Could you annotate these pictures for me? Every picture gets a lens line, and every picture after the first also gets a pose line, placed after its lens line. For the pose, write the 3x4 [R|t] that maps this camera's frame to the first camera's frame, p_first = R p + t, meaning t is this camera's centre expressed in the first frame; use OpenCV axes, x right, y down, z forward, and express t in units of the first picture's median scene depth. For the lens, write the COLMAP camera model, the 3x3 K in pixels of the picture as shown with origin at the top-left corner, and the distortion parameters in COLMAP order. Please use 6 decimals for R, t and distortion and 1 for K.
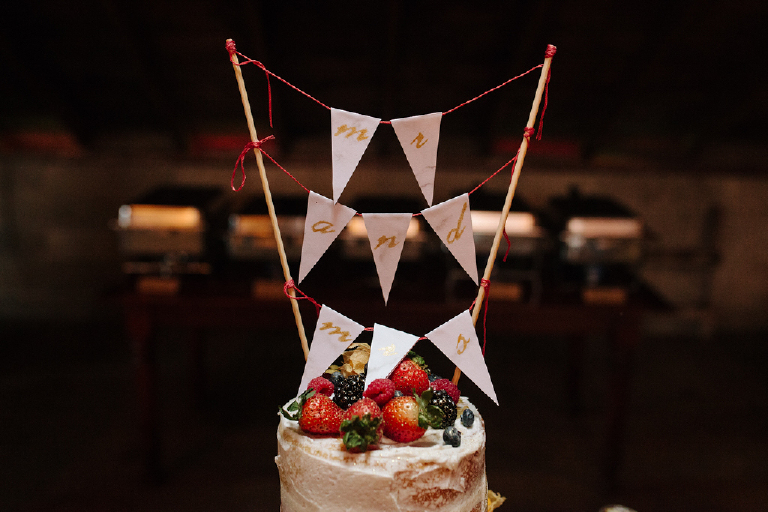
lens RADIAL K [[776.3, 0, 386.5], [0, 776.3, 256.3], [0, 0, 1]] dist [-0.018867, 0.000000]
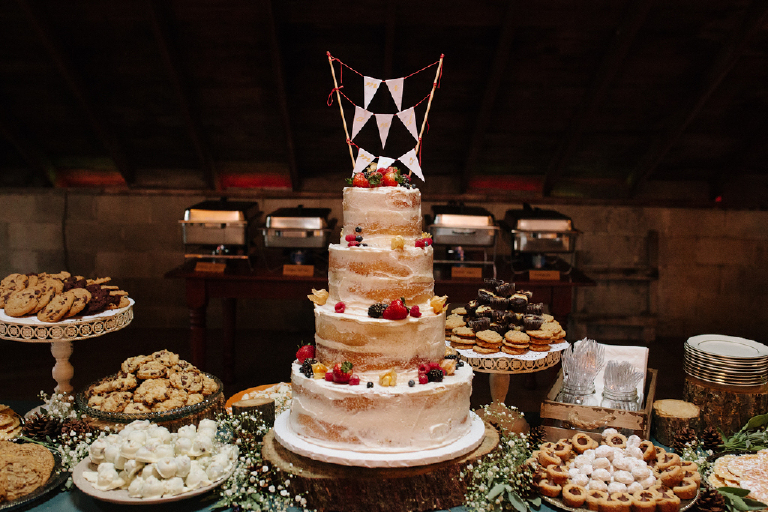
lens RADIAL K [[776.3, 0, 382.0], [0, 776.3, 255.6], [0, 0, 1]] dist [-0.018867, 0.000000]
pose [[0.999995, 0.001707, 0.002631, -0.012761], [-0.001464, 0.995947, -0.089927, 0.684897], [-0.002774, 0.089923, 0.995945, -1.672650]]
